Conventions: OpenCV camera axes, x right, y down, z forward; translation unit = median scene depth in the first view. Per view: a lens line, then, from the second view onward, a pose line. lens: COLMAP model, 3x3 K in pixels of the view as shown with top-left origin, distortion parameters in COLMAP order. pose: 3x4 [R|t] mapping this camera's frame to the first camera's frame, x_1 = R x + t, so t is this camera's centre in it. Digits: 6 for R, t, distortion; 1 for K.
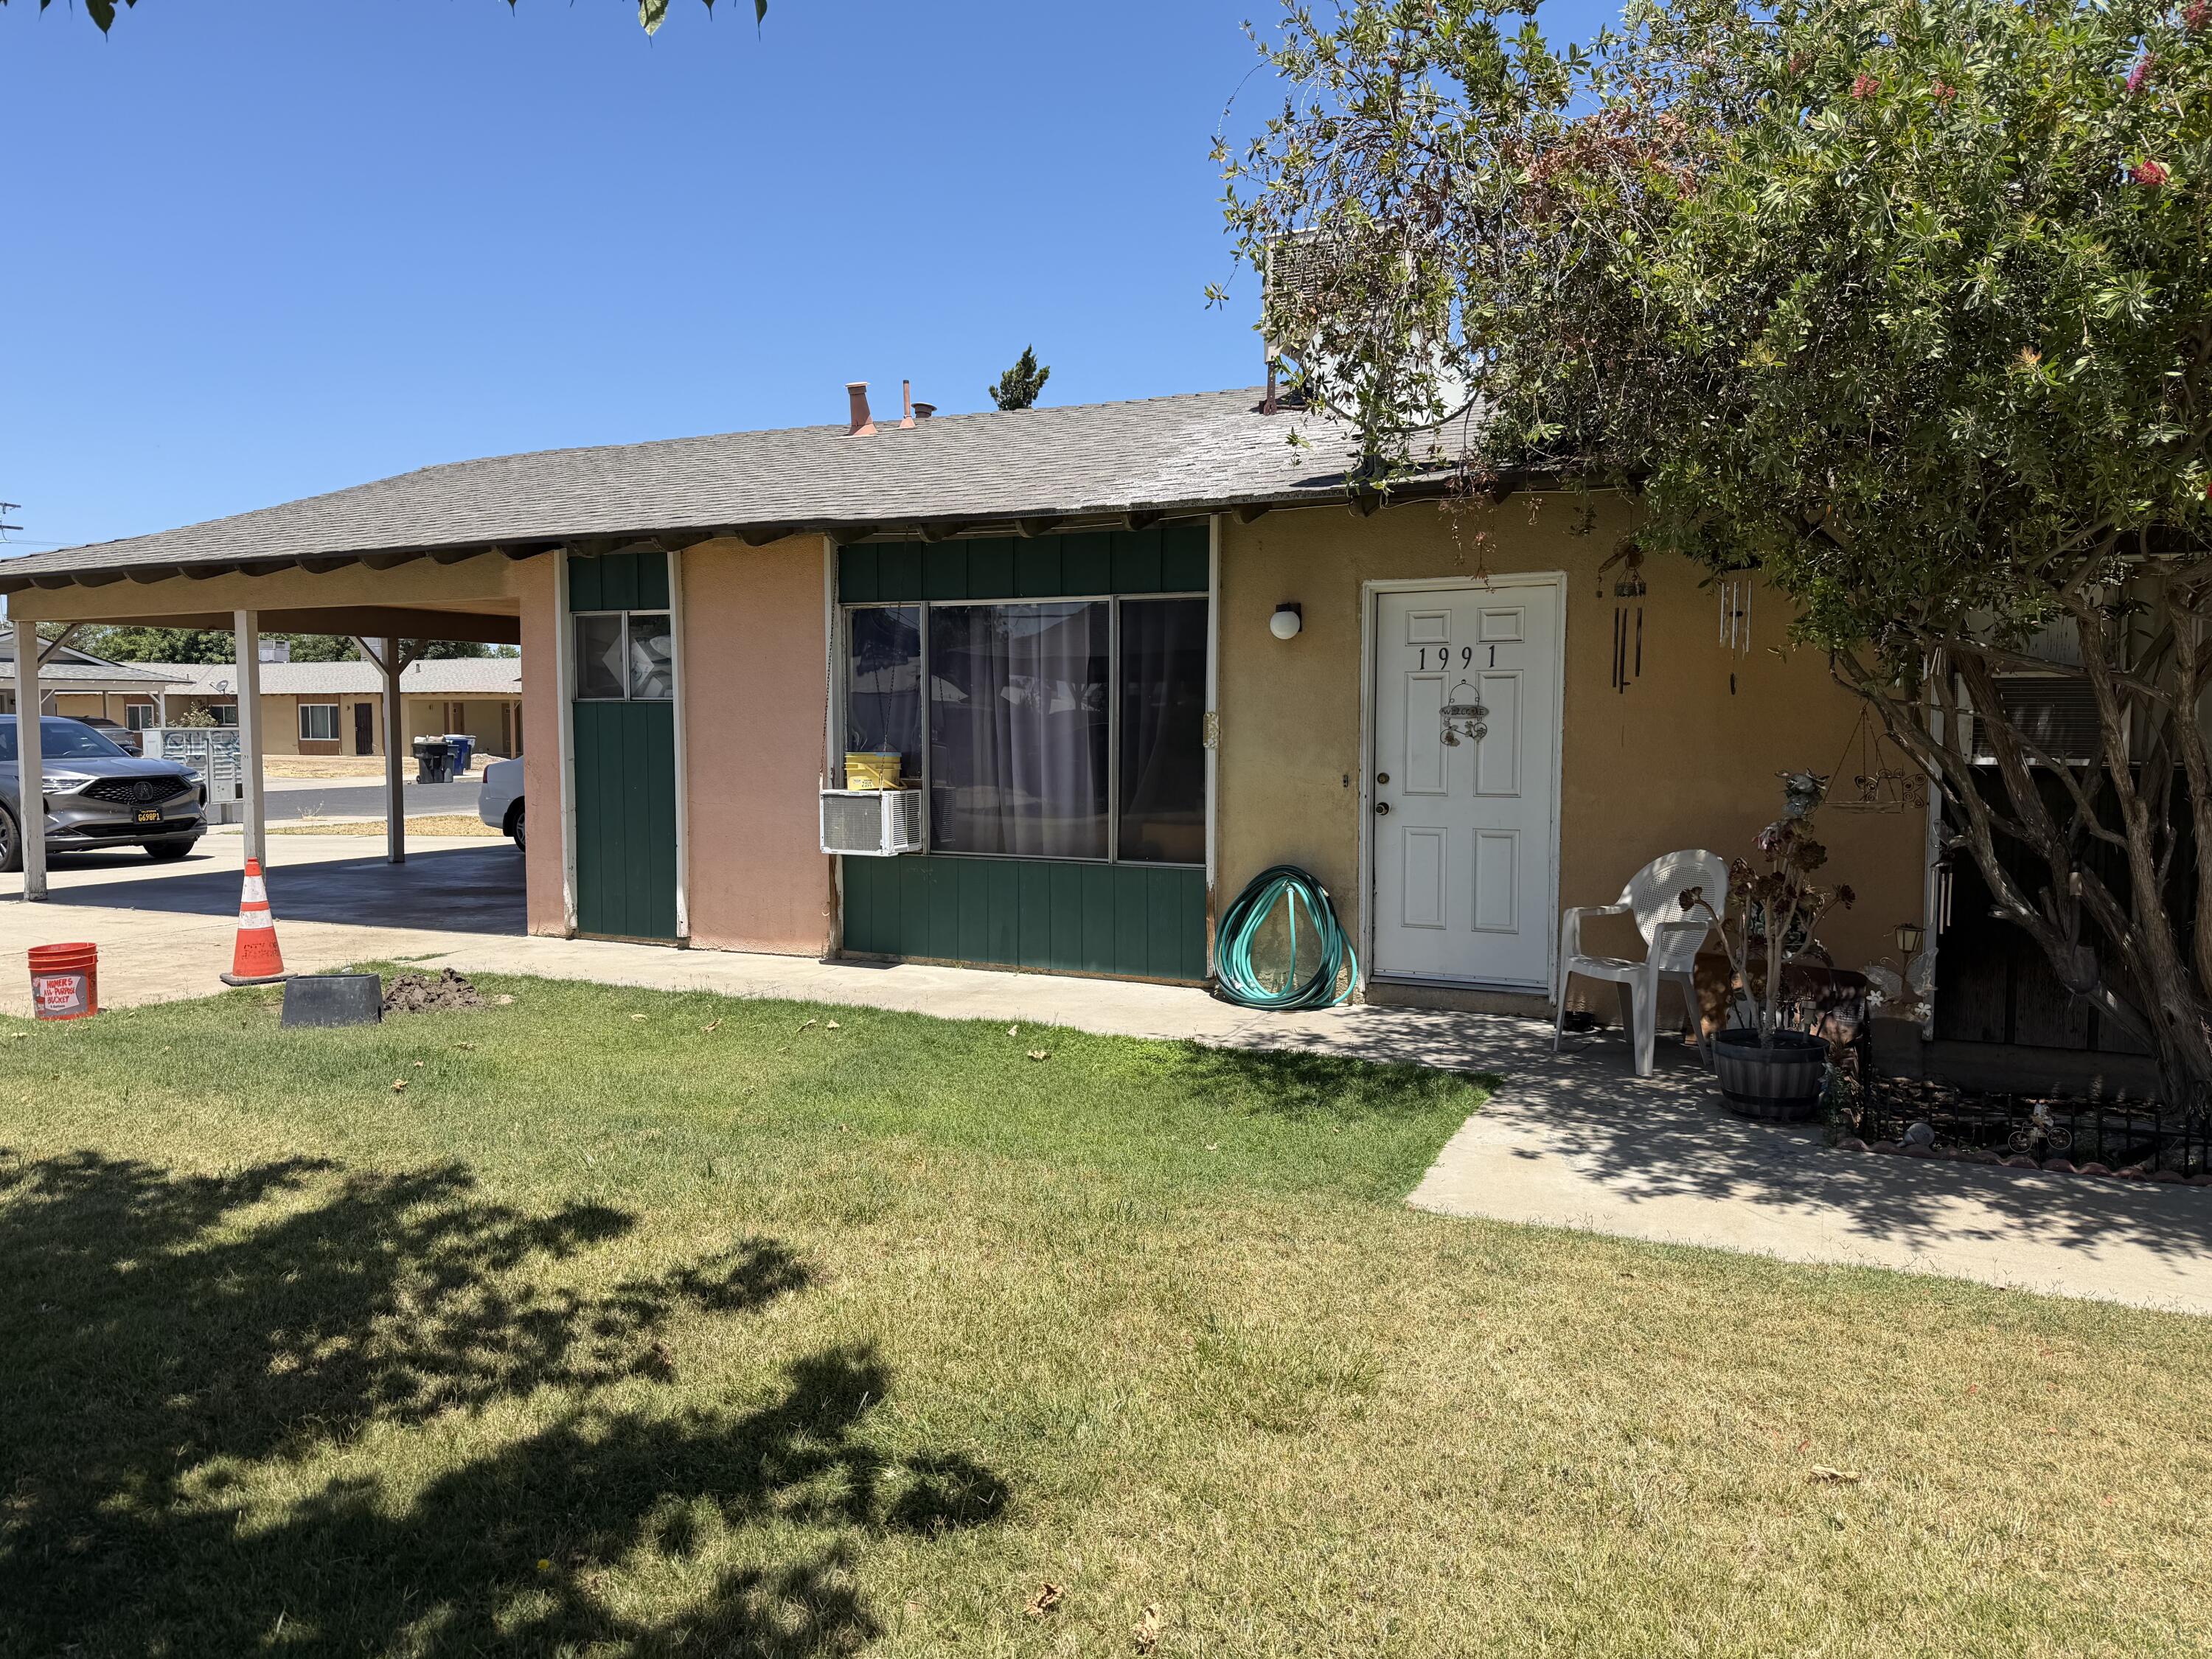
lens RADIAL K [[1566.2, 0, 1099.3], [0, 1566.2, 858.8], [0, 0, 1]] dist [0.025024, 0.000799]
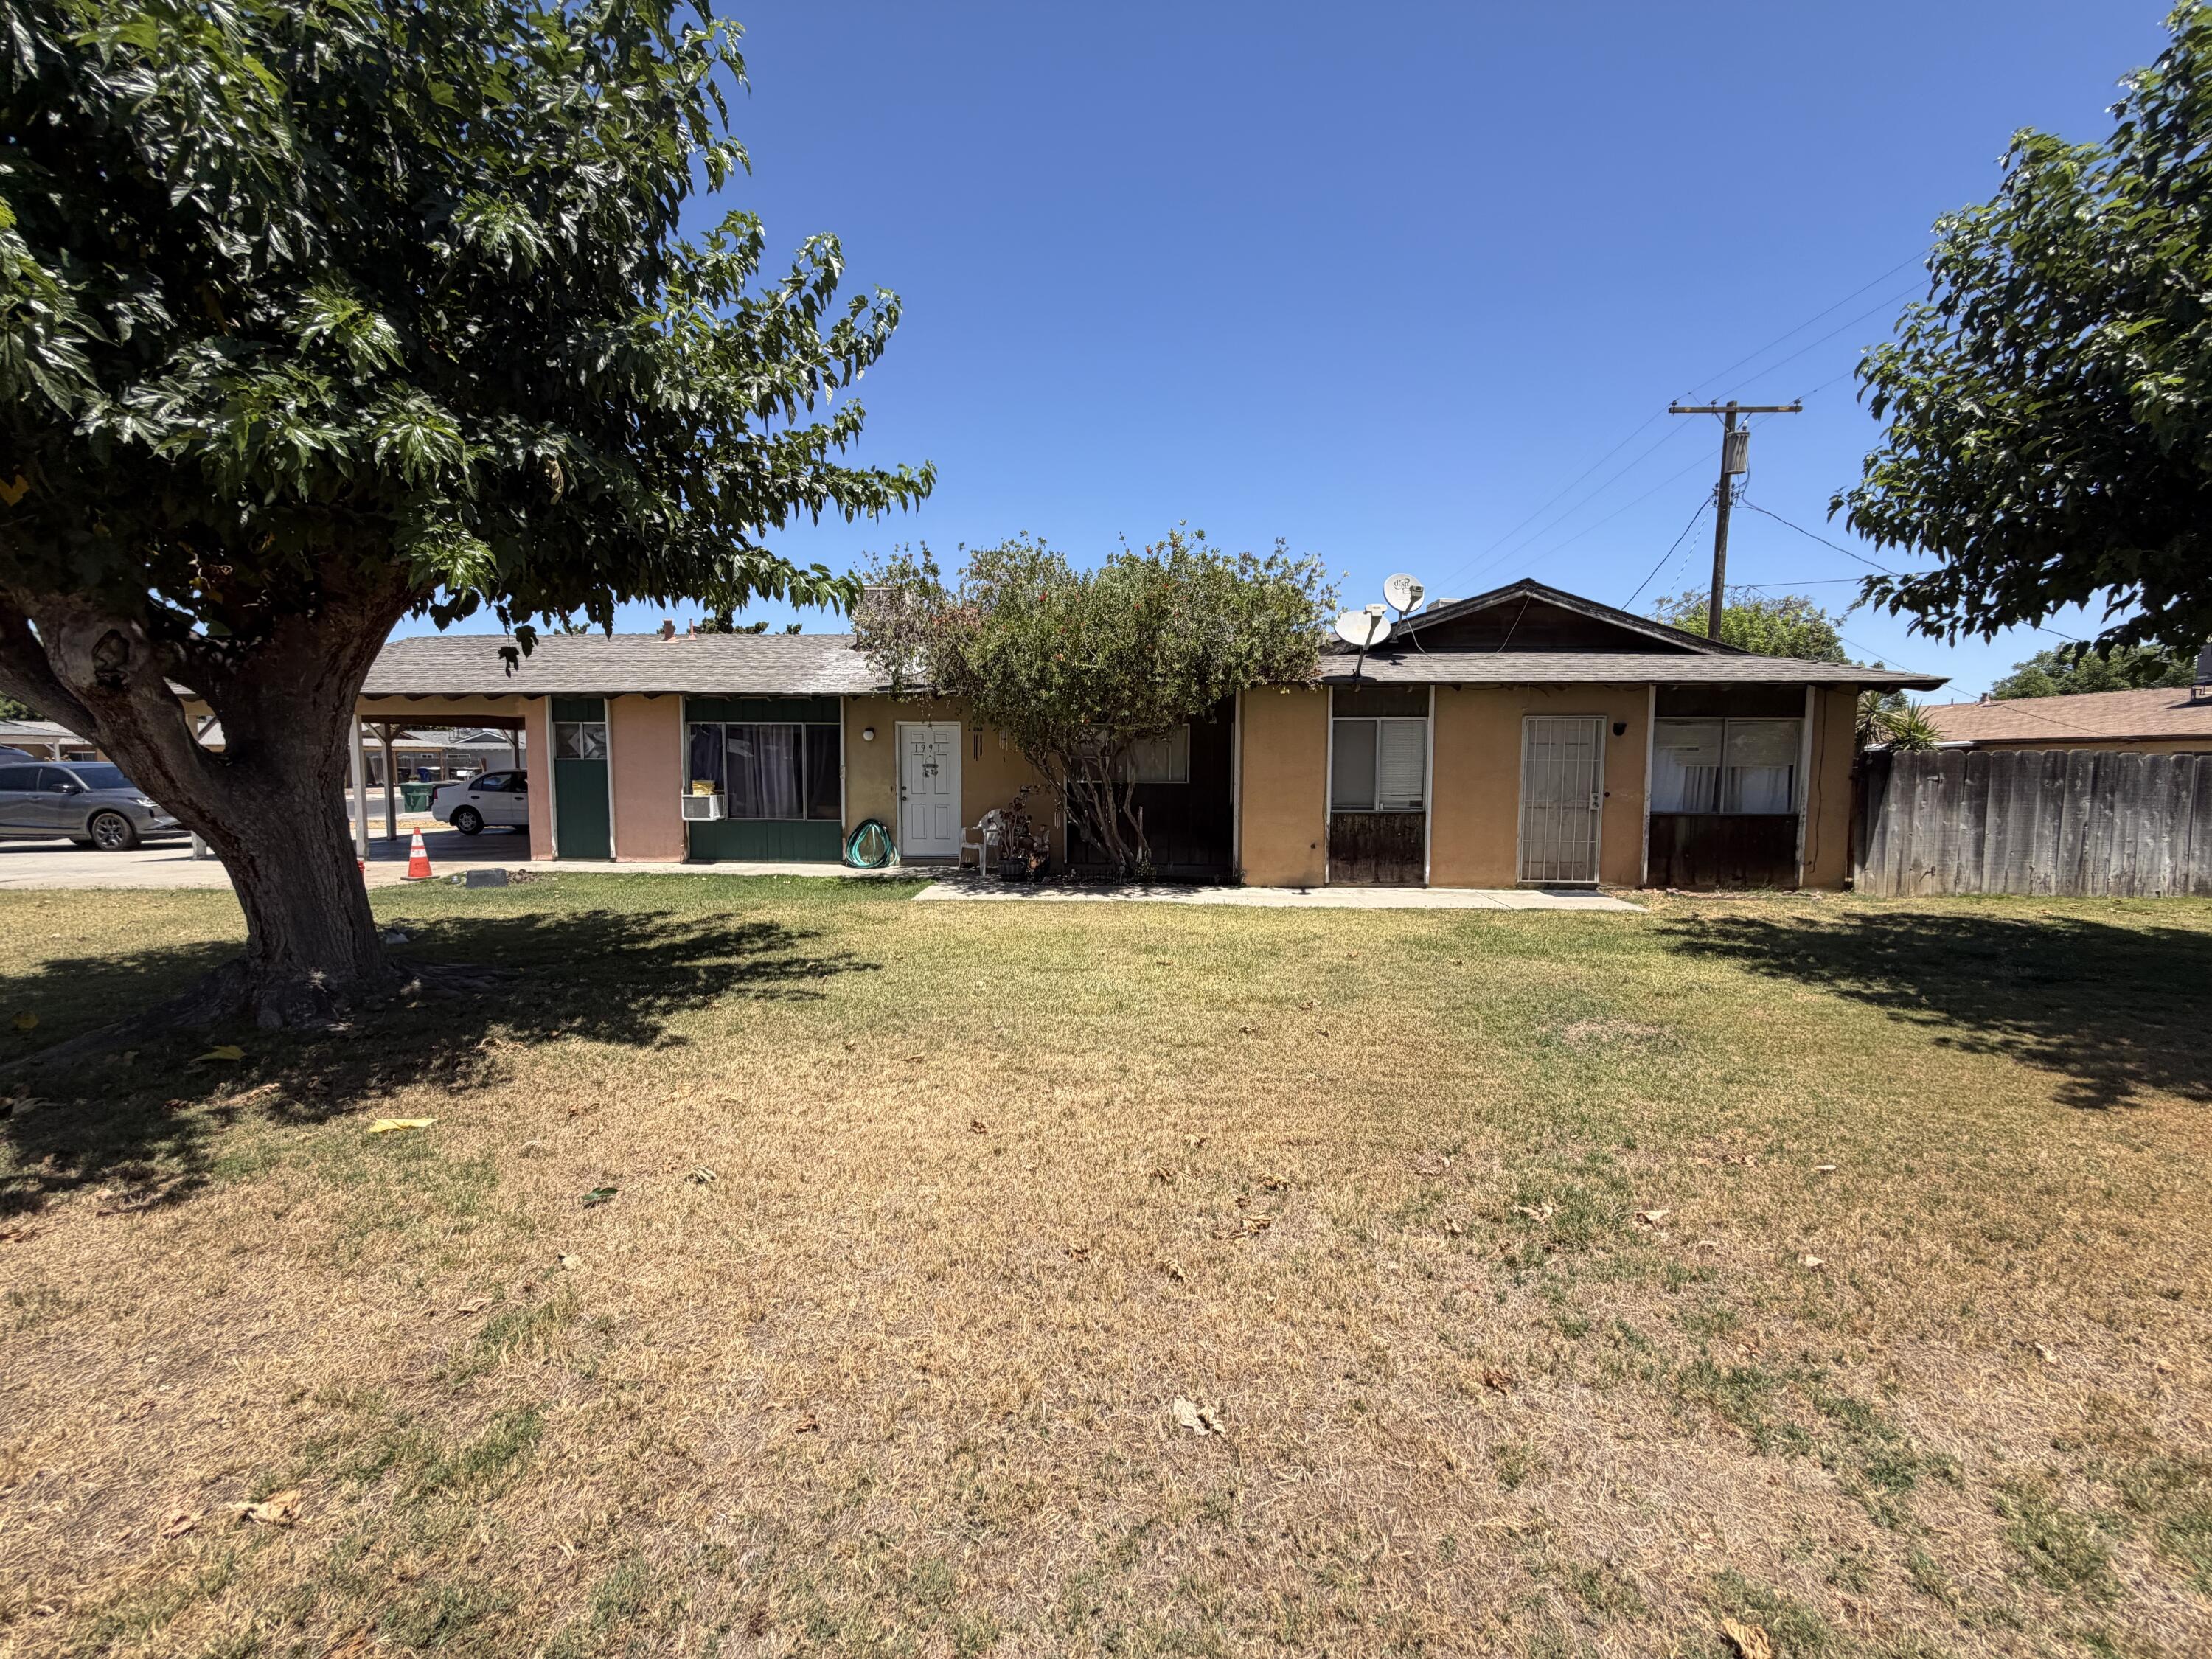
lens RADIAL K [[876.8, 0, 1096.0], [0, 876.8, 821.6], [0, 0, 1]] dist [0.001679, 0.000472]
pose [[0.927093, -0.020196, 0.374287, -0.100406], [0.028880, 0.999428, -0.017608, 0.048820], [-0.373718, 0.027134, 0.927146, -0.646286]]
